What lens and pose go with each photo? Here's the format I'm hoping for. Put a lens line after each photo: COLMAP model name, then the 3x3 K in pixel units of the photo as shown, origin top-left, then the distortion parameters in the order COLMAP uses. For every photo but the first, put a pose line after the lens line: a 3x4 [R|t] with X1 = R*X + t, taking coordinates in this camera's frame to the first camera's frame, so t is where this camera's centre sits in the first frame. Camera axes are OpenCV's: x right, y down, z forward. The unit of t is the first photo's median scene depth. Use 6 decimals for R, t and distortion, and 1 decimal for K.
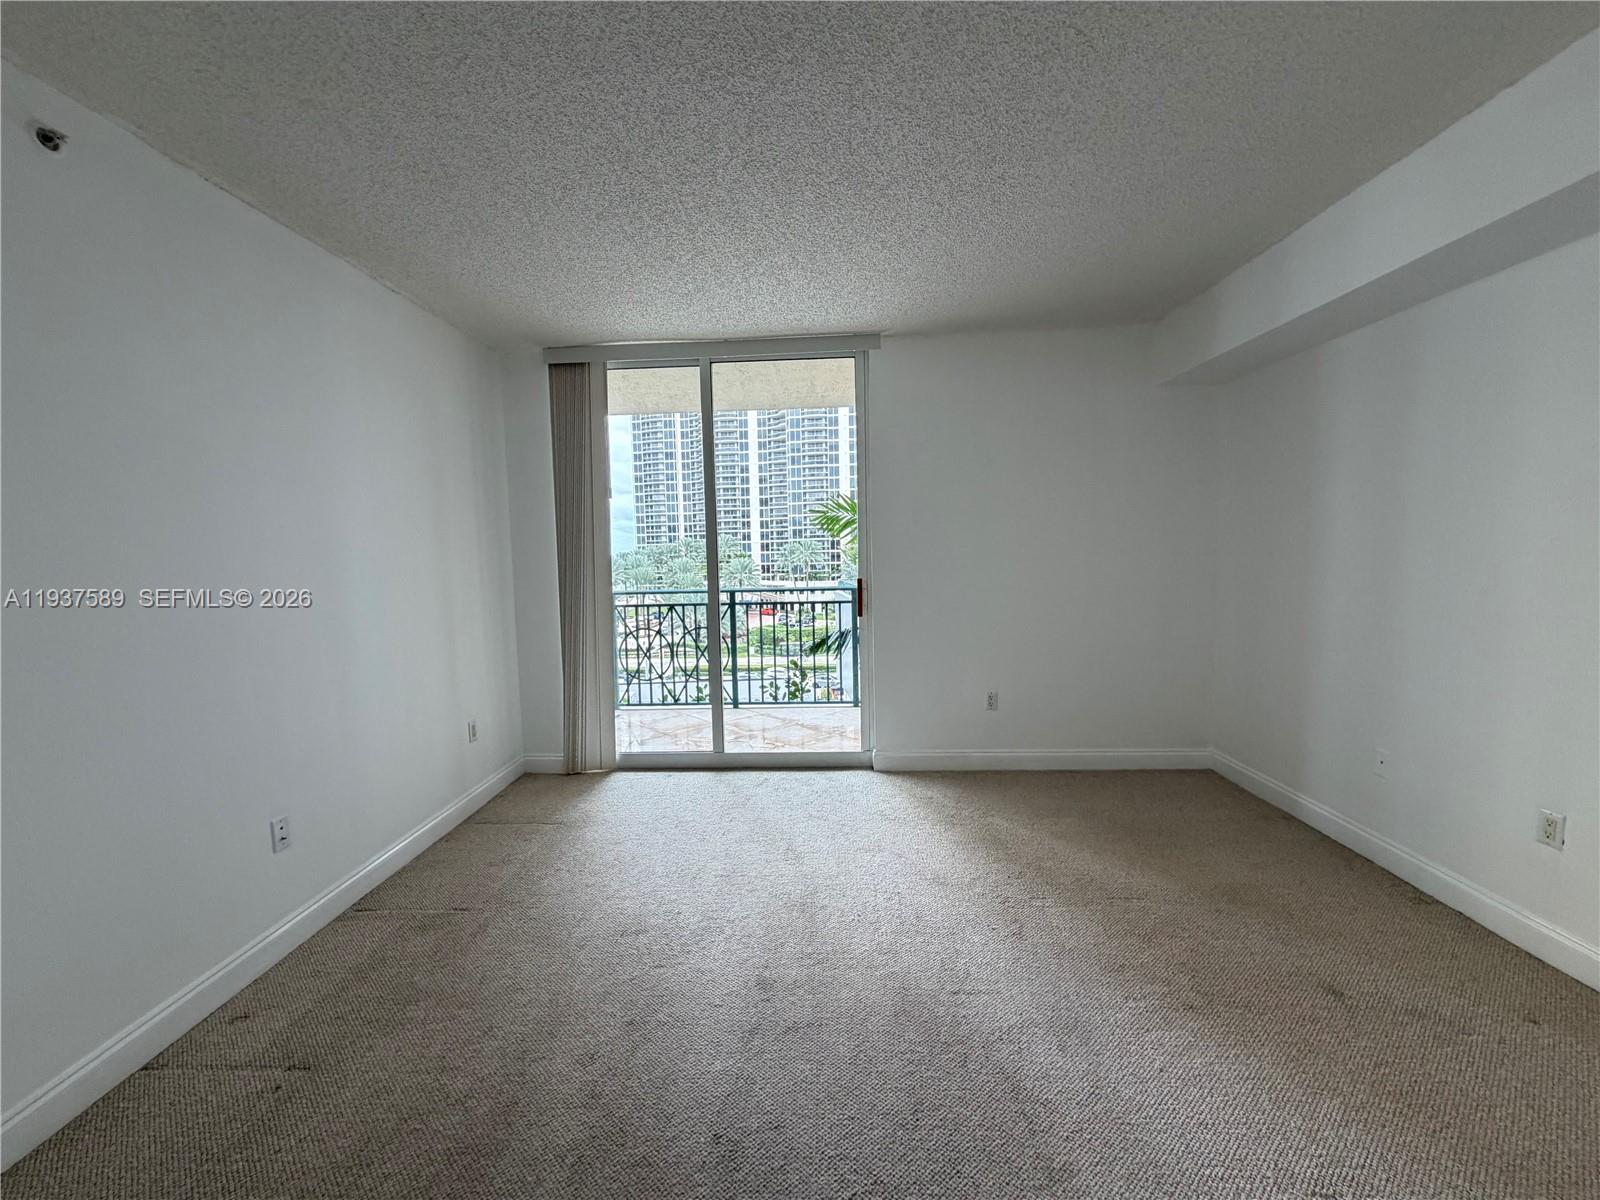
lens RADIAL K [[637.5, 0, 794.9], [0, 637.5, 596.6], [0, 0, 1]] dist [0.008113, 0.000068]
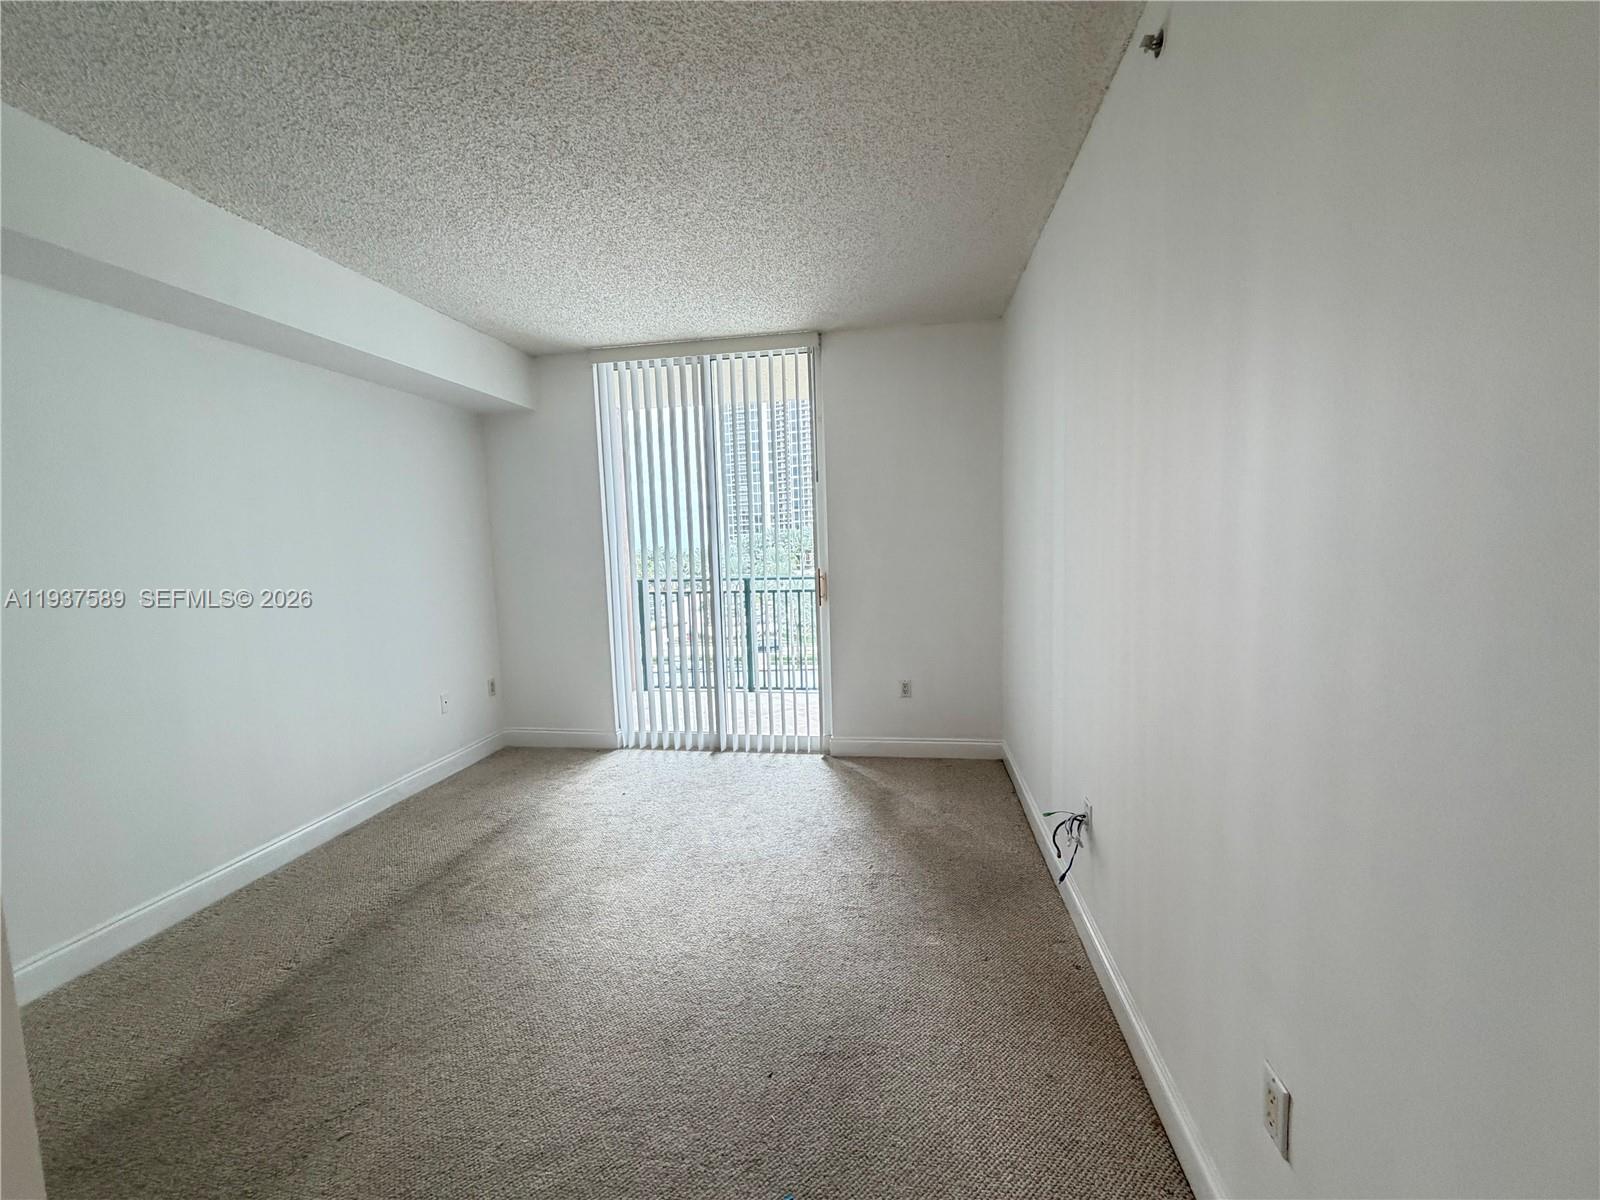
lens RADIAL K [[637.5, 0, 802.7], [0, 637.5, 598.8], [0, 0, 1]] dist [0.008113, 0.000068]
pose [[0.989797, -0.000250, -0.142486, 0.223890], [0.003839, 0.999682, 0.024918, -0.004095], [0.142435, -0.025211, 0.989483, -0.013122]]
